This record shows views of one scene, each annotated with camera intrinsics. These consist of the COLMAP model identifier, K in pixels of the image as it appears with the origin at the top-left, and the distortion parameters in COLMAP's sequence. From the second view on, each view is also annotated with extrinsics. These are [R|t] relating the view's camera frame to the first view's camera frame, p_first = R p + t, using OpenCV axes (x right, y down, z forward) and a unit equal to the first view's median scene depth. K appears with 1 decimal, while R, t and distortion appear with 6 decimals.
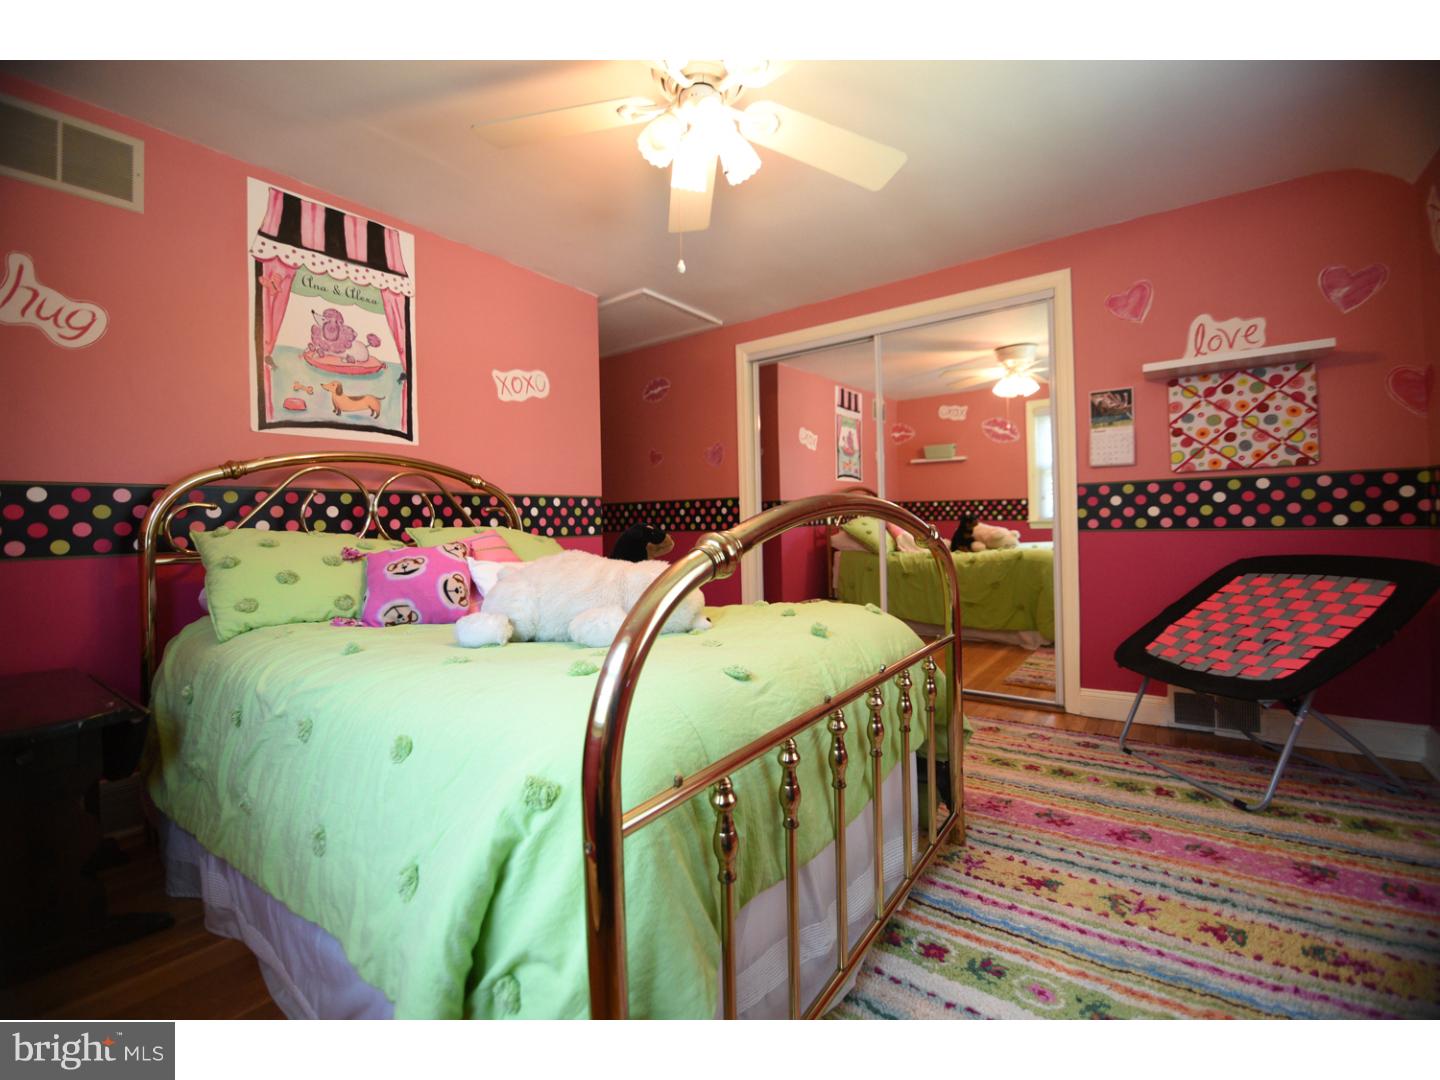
lens RADIAL K [[619.0, 0, 719.3], [0, 619.0, 531.7], [0, 0, 1]] dist [0.000420, -0.007246]
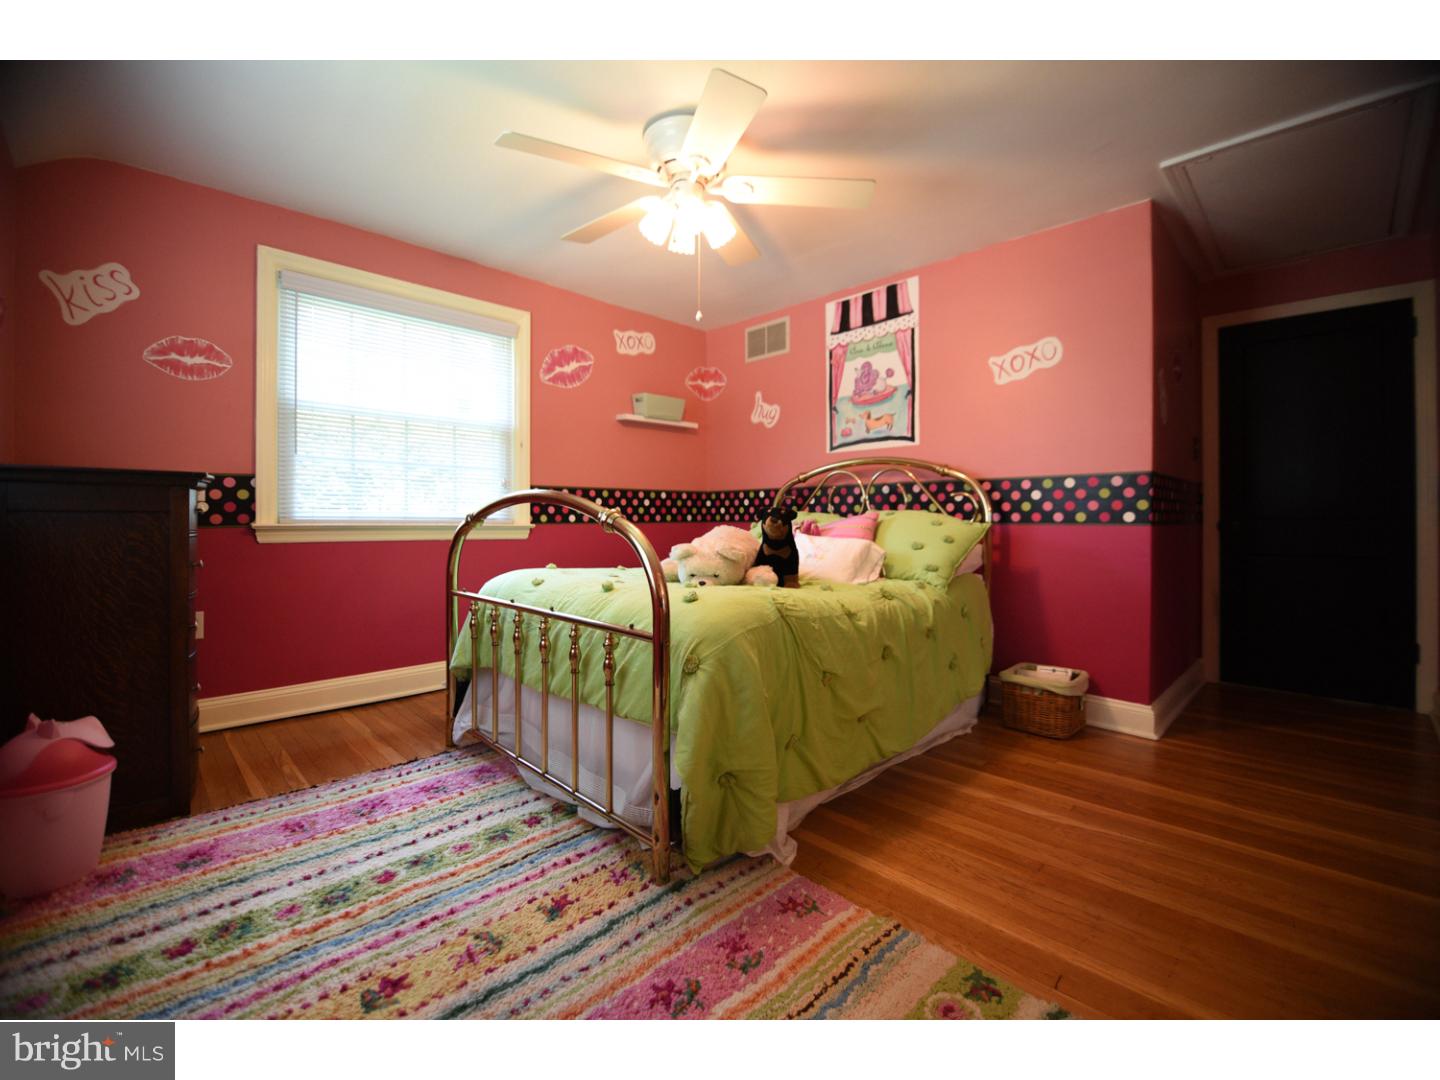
lens RADIAL K [[577.0, 0, 720.0], [0, 577.0, 540.0], [0, 0, 1]] dist [0.001228, 0.000025]
pose [[-0.139832, 0.069669, -0.987721, 0.837643], [-0.009078, 0.997390, 0.071636, -0.029755], [0.990134, 0.018983, -0.138834, 0.865612]]
